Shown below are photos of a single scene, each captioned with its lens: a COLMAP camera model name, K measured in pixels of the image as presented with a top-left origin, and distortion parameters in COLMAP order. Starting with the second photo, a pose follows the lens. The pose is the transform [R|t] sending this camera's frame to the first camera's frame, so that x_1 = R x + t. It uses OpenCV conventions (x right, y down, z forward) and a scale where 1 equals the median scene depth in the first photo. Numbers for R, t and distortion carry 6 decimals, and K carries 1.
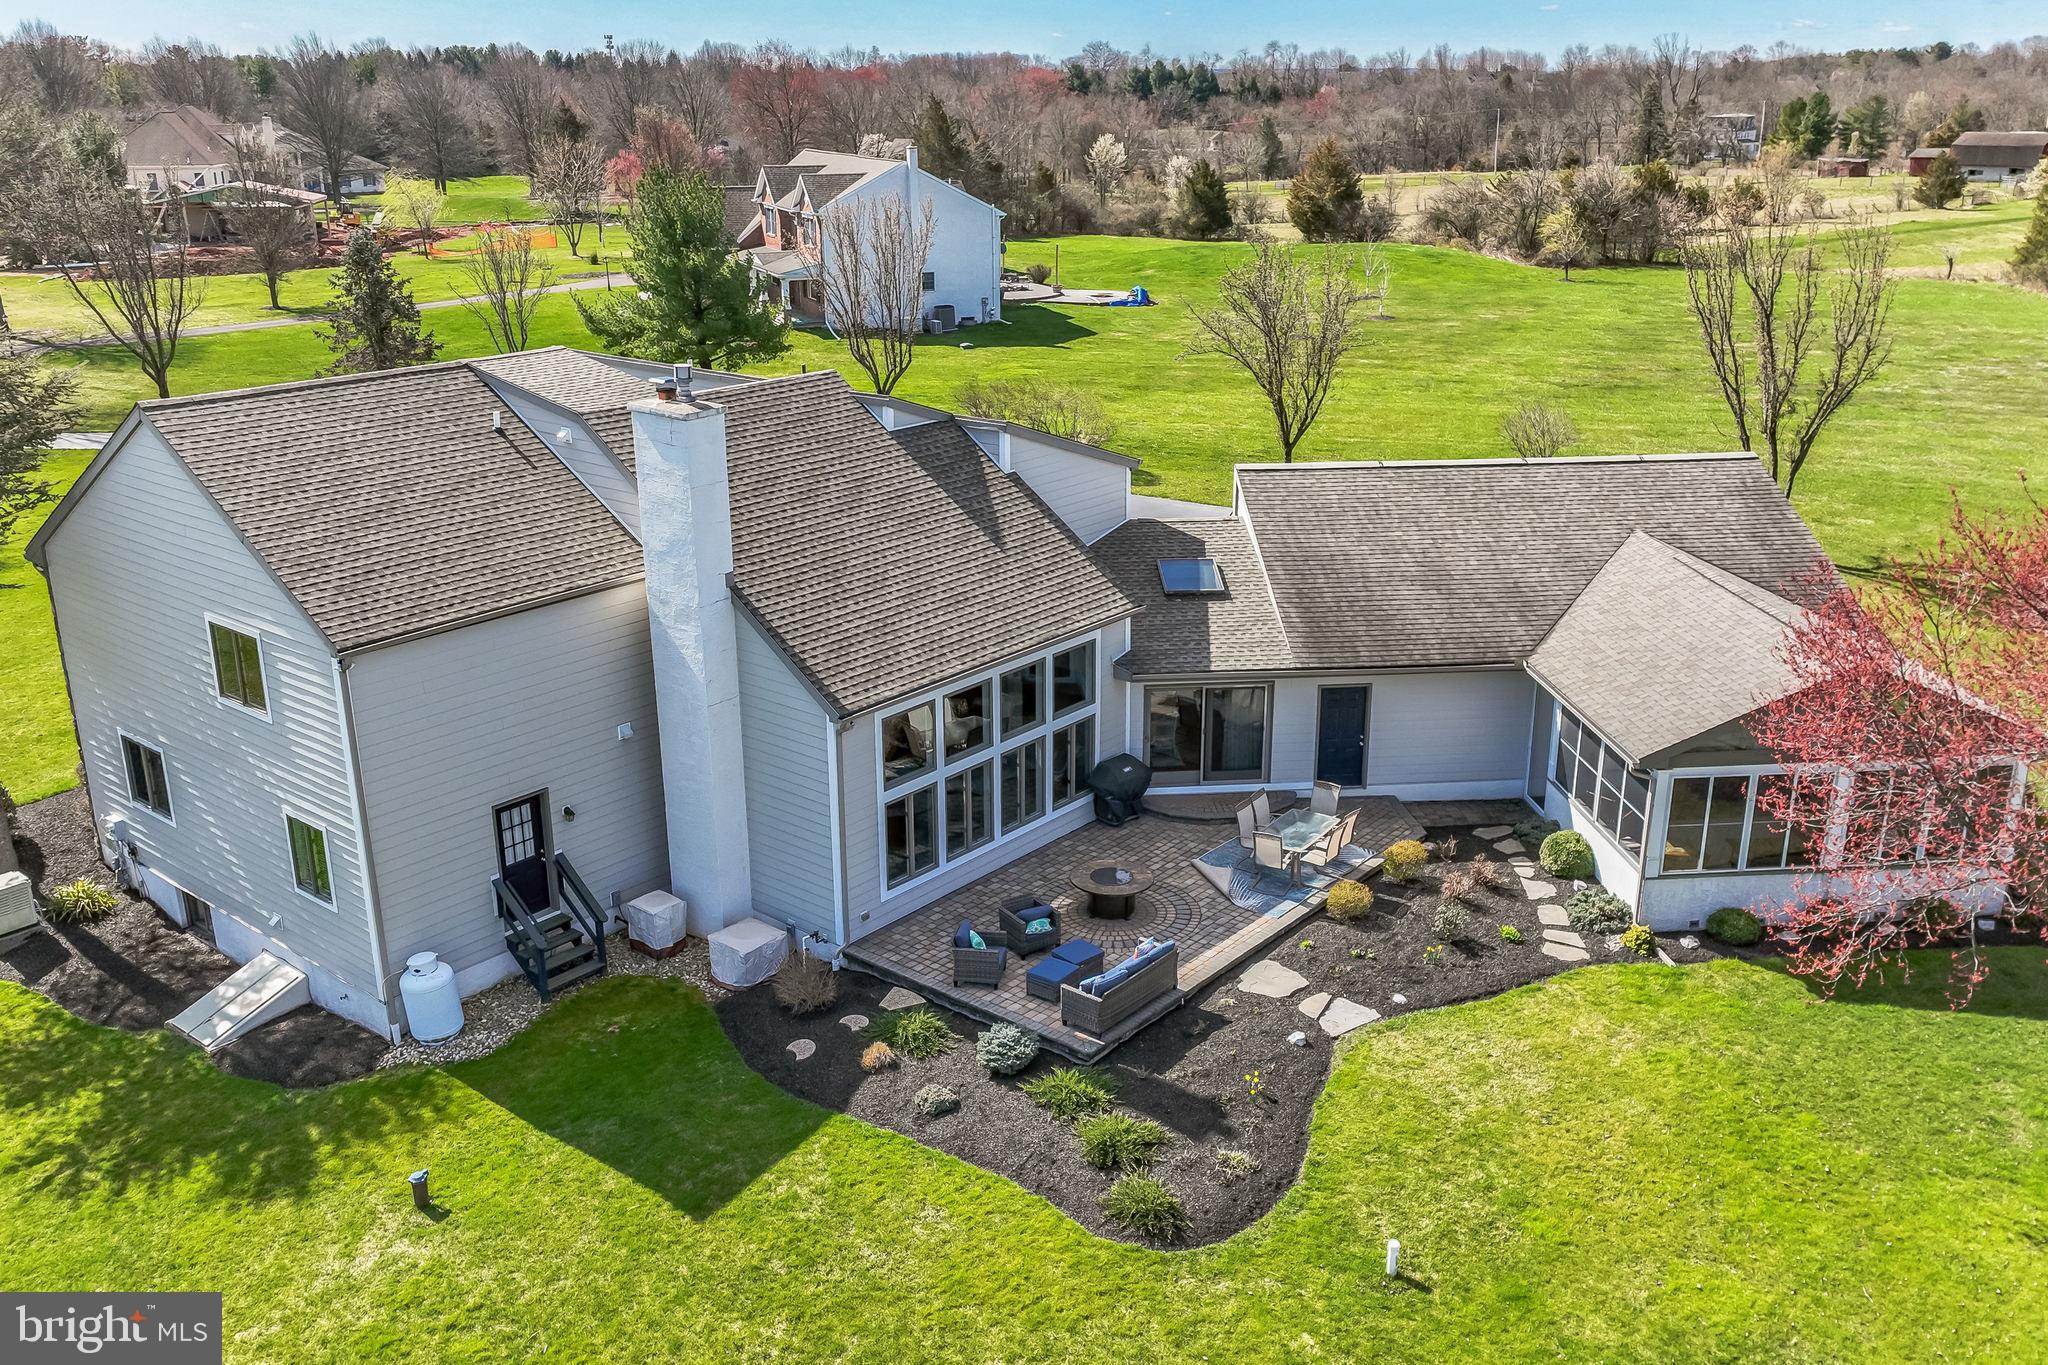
lens RADIAL K [[1775.6, 0, 1048.8], [0, 1775.6, 676.4], [0, 0, 1]] dist [0.008255, -0.010086]
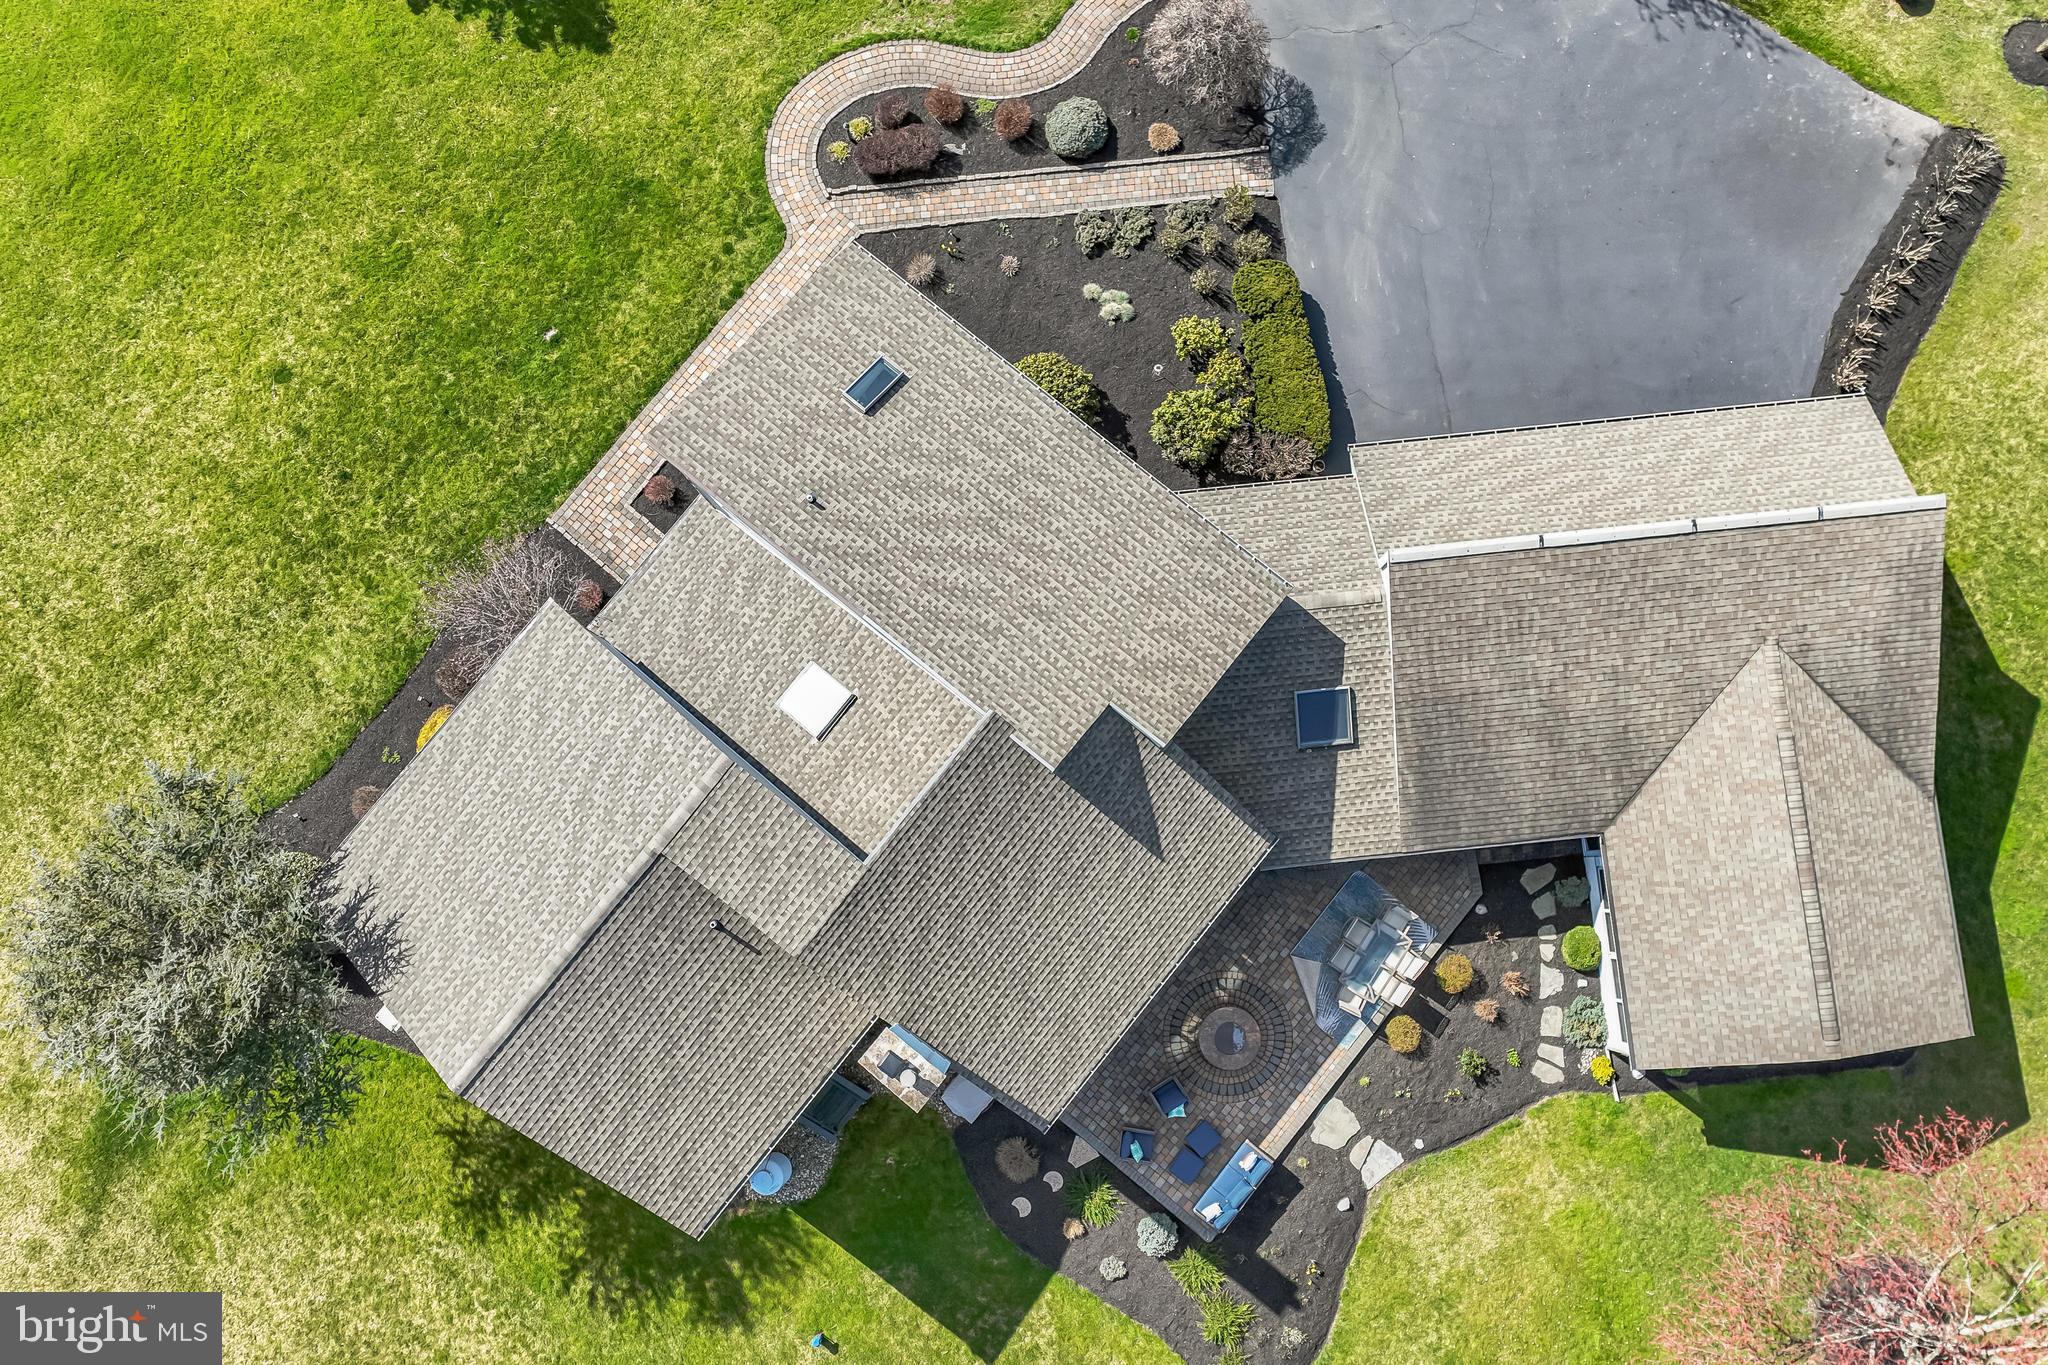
lens RADIAL K [[1775.6, 0, 1048.8], [0, 1775.6, 676.4], [0, 0, 1]] dist [0.008255, -0.010086]
pose [[0.999989, -0.003637, 0.002973, -0.111690], [-0.001156, 0.422986, 0.906136, -1.300466], [-0.004553, -0.906129, 0.422977, 0.718475]]
